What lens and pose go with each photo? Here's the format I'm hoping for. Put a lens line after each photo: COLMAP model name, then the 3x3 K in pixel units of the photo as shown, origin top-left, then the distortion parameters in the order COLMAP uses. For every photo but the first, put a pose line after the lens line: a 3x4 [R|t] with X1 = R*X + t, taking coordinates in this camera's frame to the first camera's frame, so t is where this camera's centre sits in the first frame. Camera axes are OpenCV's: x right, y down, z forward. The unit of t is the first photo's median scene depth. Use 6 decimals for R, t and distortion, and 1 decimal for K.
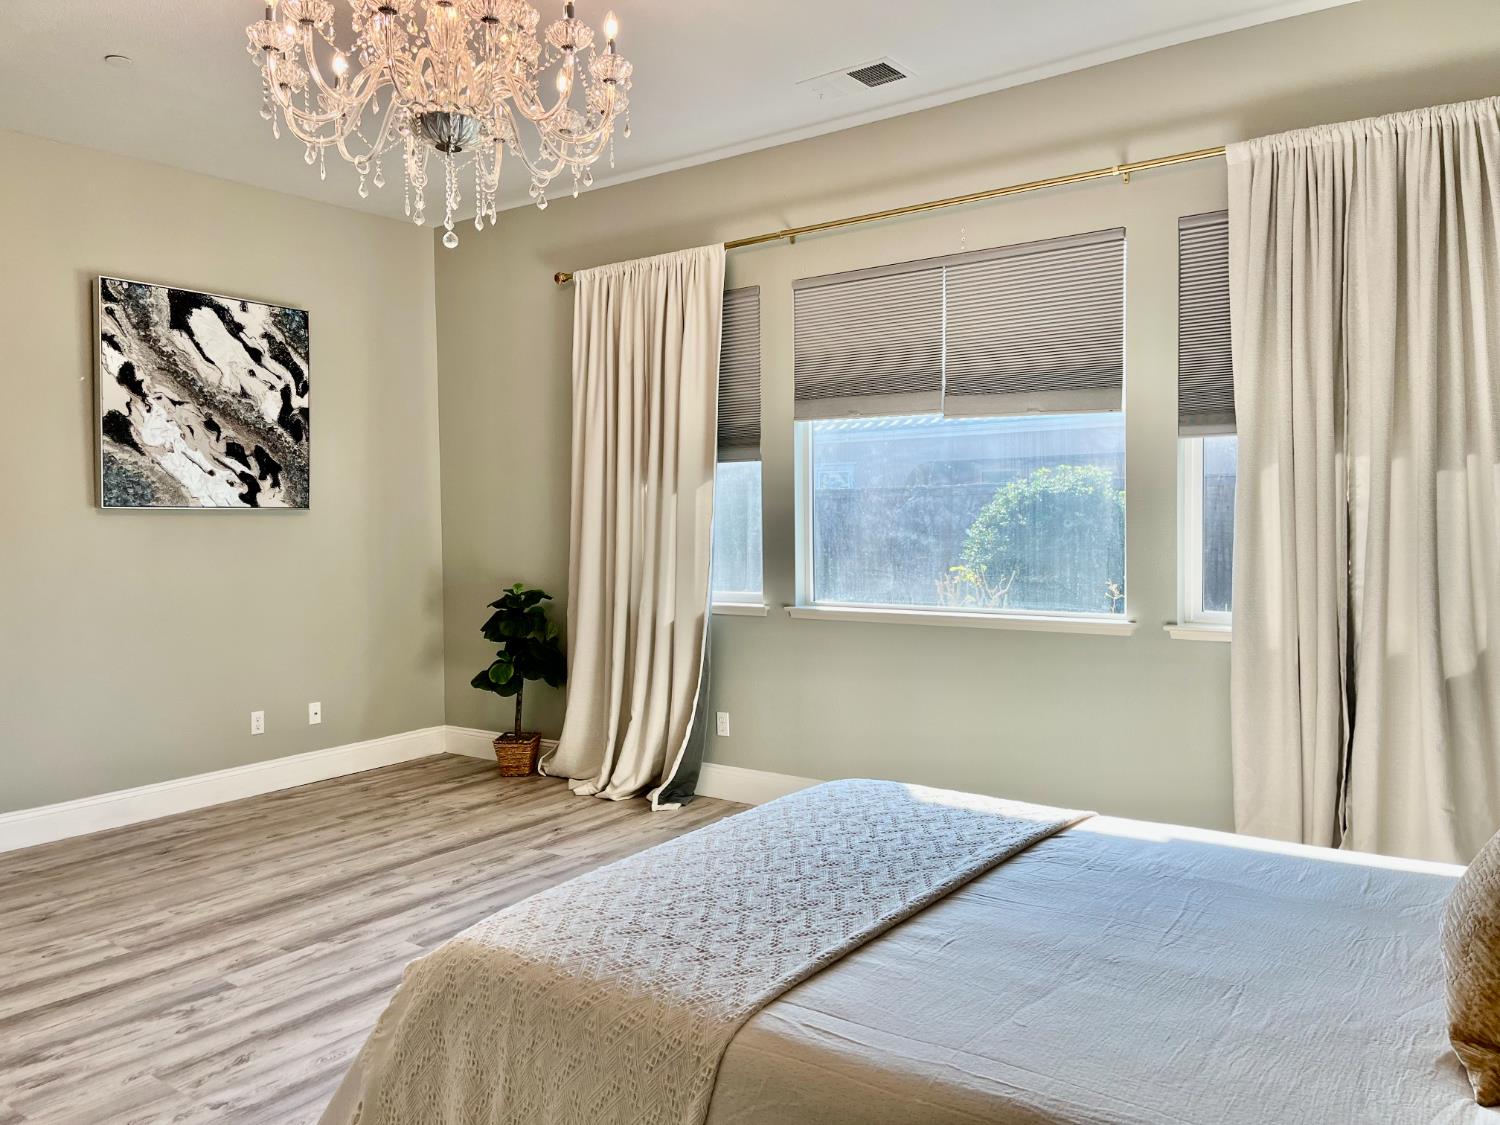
lens RADIAL K [[1131.0, 0, 751.6], [0, 1131.0, 600.9], [0, 0, 1]] dist [-0.000334, -0.032209]
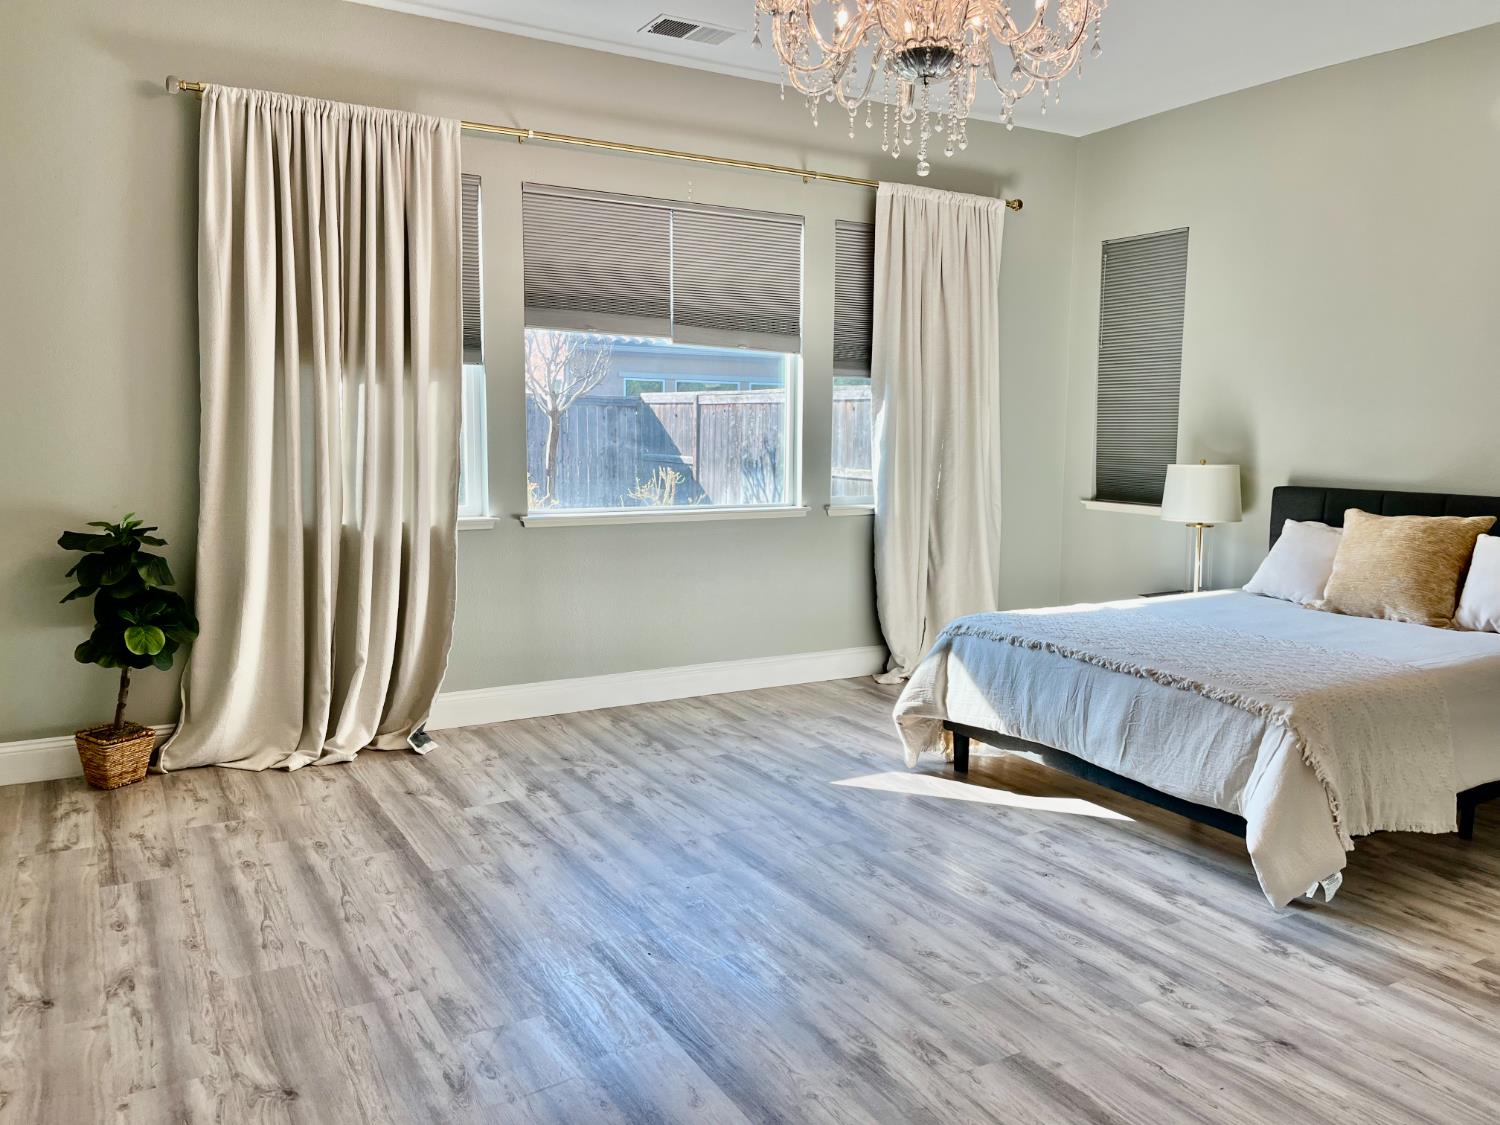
lens RADIAL K [[1143.6, 0, 743.5], [0, 1143.6, 560.2], [0, 0, 1]] dist [0.096487, -0.124132]
pose [[0.398340, -0.082394, 0.913530, -0.953304], [0.057733, 0.996235, 0.064680, -0.010854], [-0.915419, 0.026976, 0.401597, 0.488020]]
